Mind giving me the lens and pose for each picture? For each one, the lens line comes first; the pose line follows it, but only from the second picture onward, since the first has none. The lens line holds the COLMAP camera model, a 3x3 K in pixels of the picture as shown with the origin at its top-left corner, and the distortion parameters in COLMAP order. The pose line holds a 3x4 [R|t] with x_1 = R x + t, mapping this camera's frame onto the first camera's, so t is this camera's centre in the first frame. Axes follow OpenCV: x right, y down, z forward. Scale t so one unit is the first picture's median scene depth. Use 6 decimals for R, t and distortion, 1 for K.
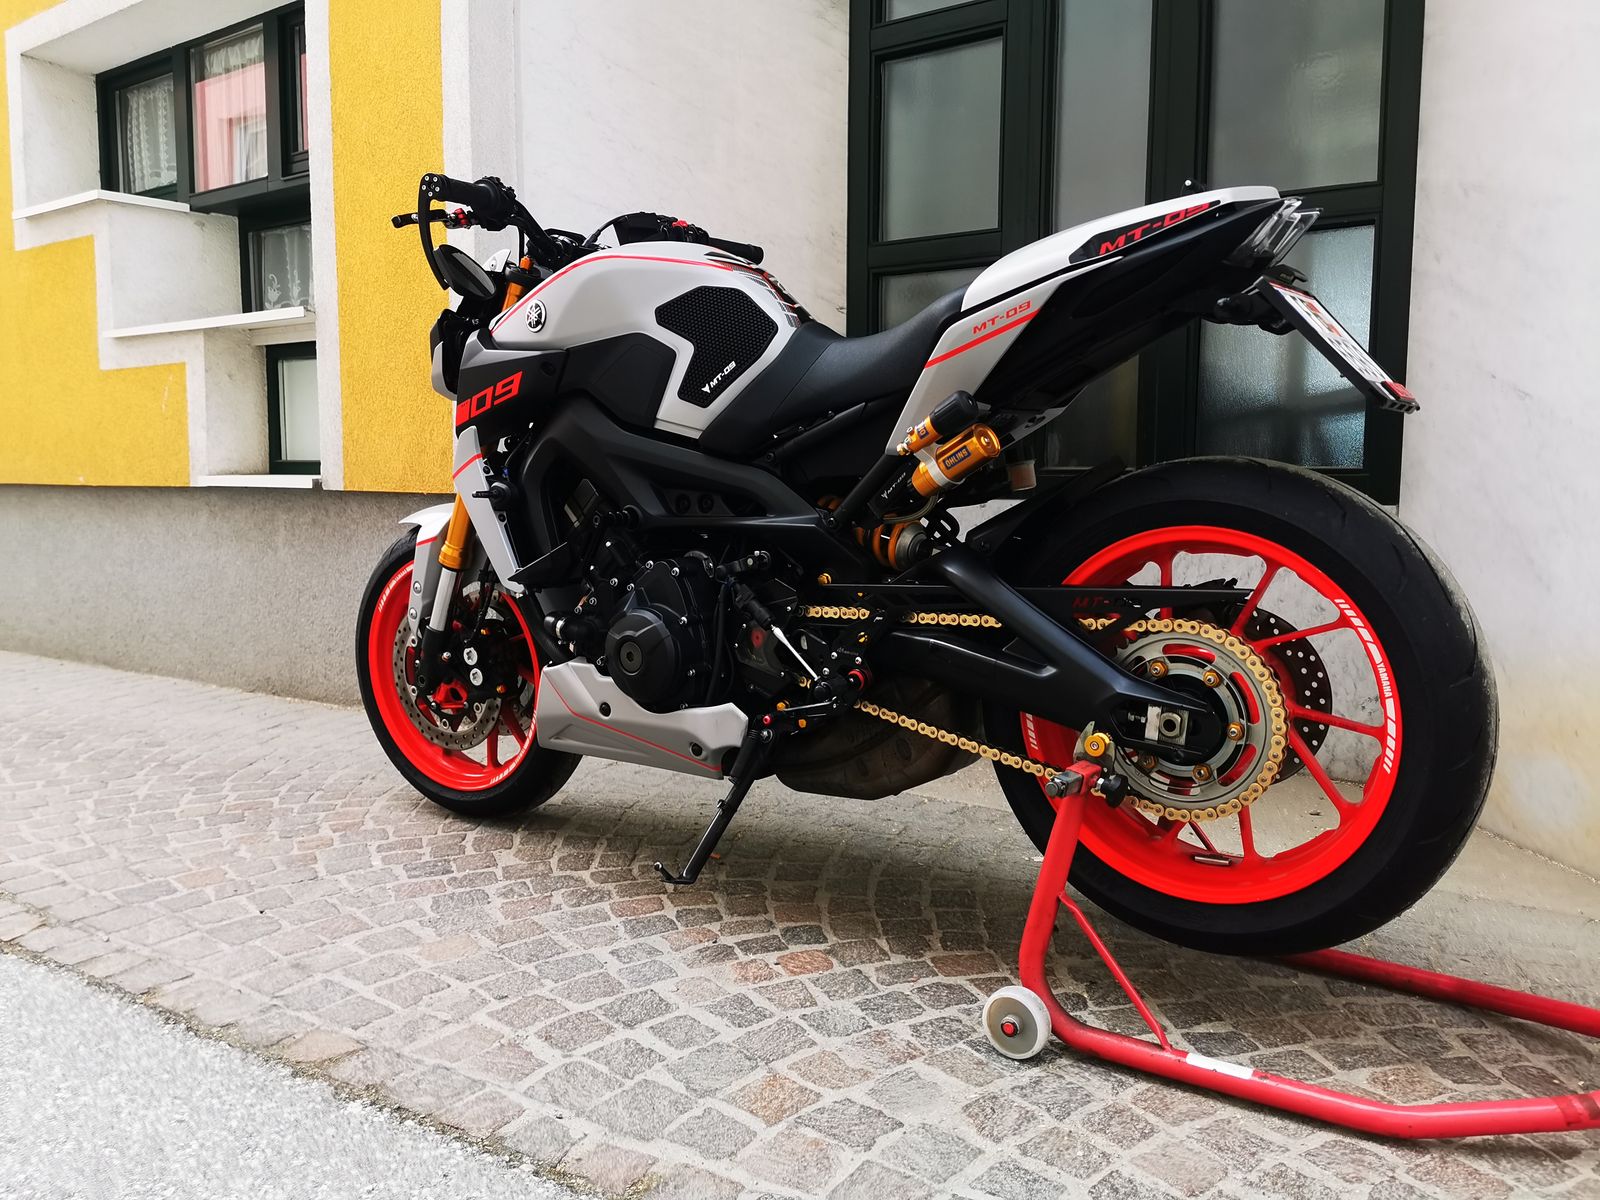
lens RADIAL K [[1226.2, 0, 818.6], [0, 1226.2, 591.3], [0, 0, 1]] dist [0.090917, -0.135320]
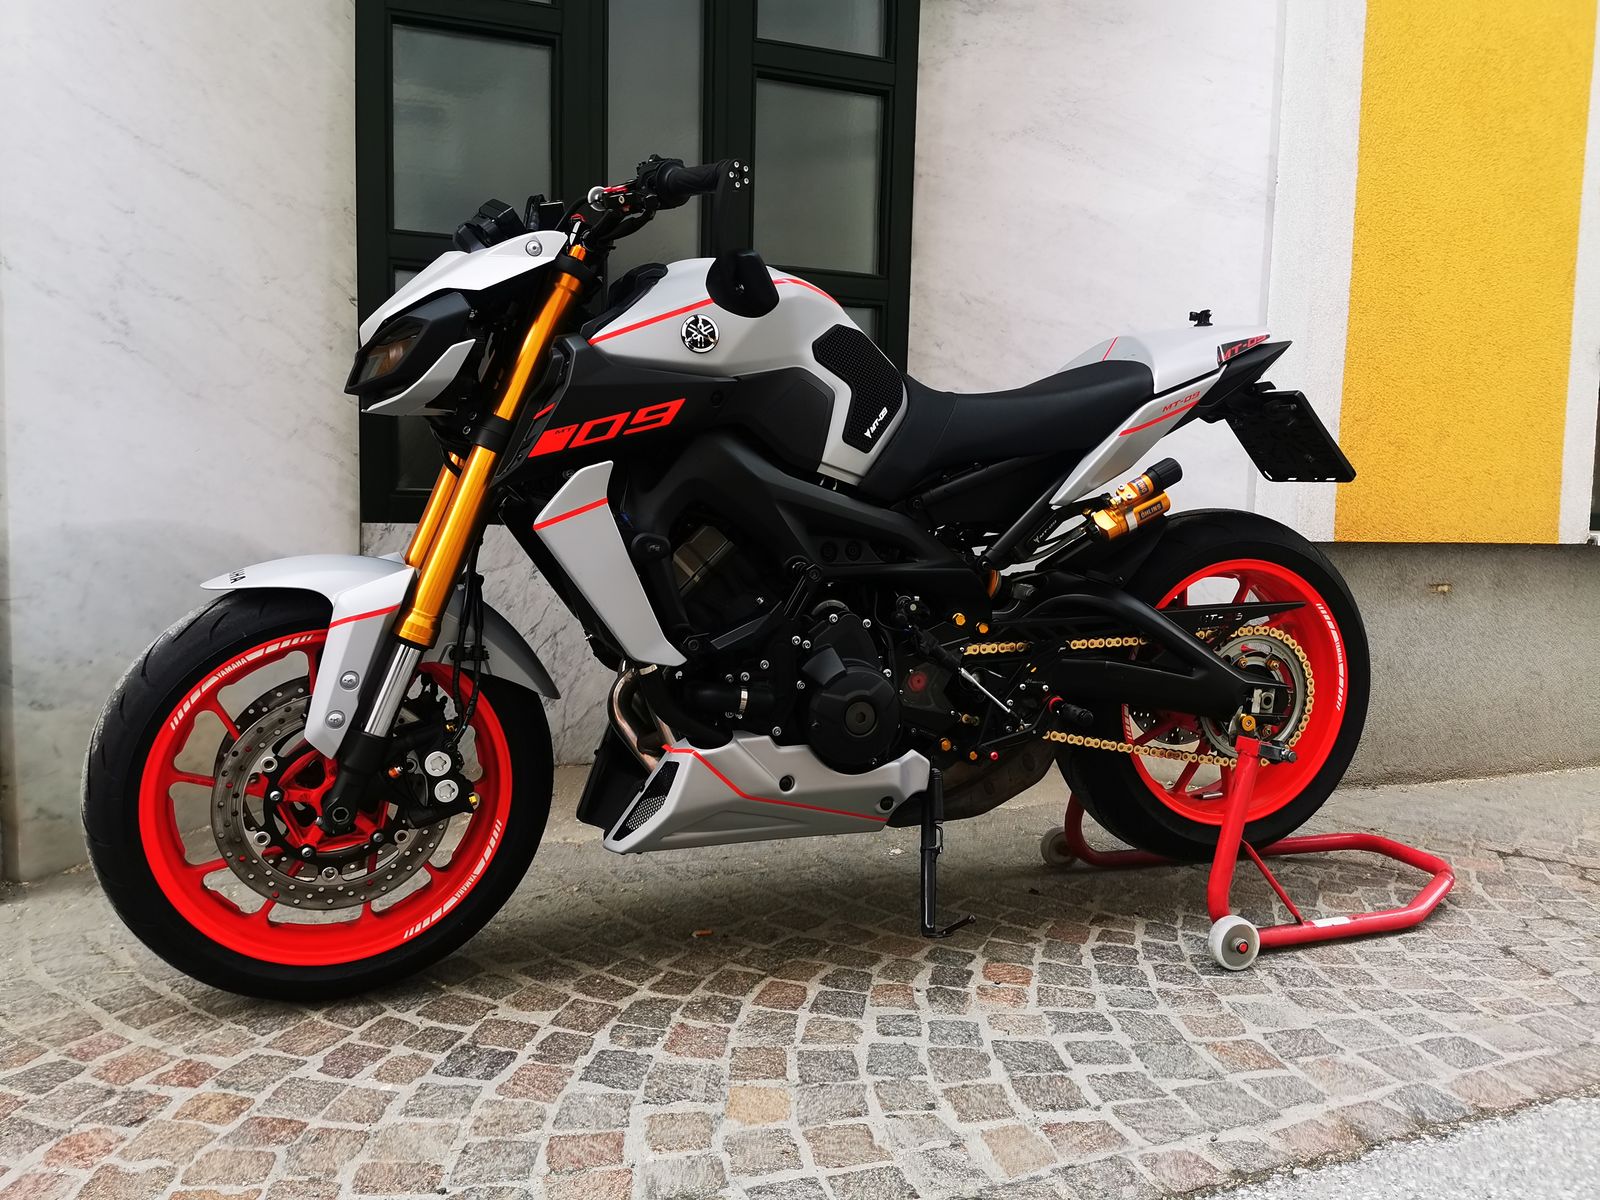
lens RADIAL K [[1226.2, 0, 818.6], [0, 1226.2, 591.3], [0, 0, 1]] dist [0.090917, -0.135320]
pose [[0.564404, -0.062114, 0.823158, -0.934266], [0.058724, 0.997660, 0.035017, -0.077555], [-0.823407, 0.028575, 0.566731, 0.493328]]
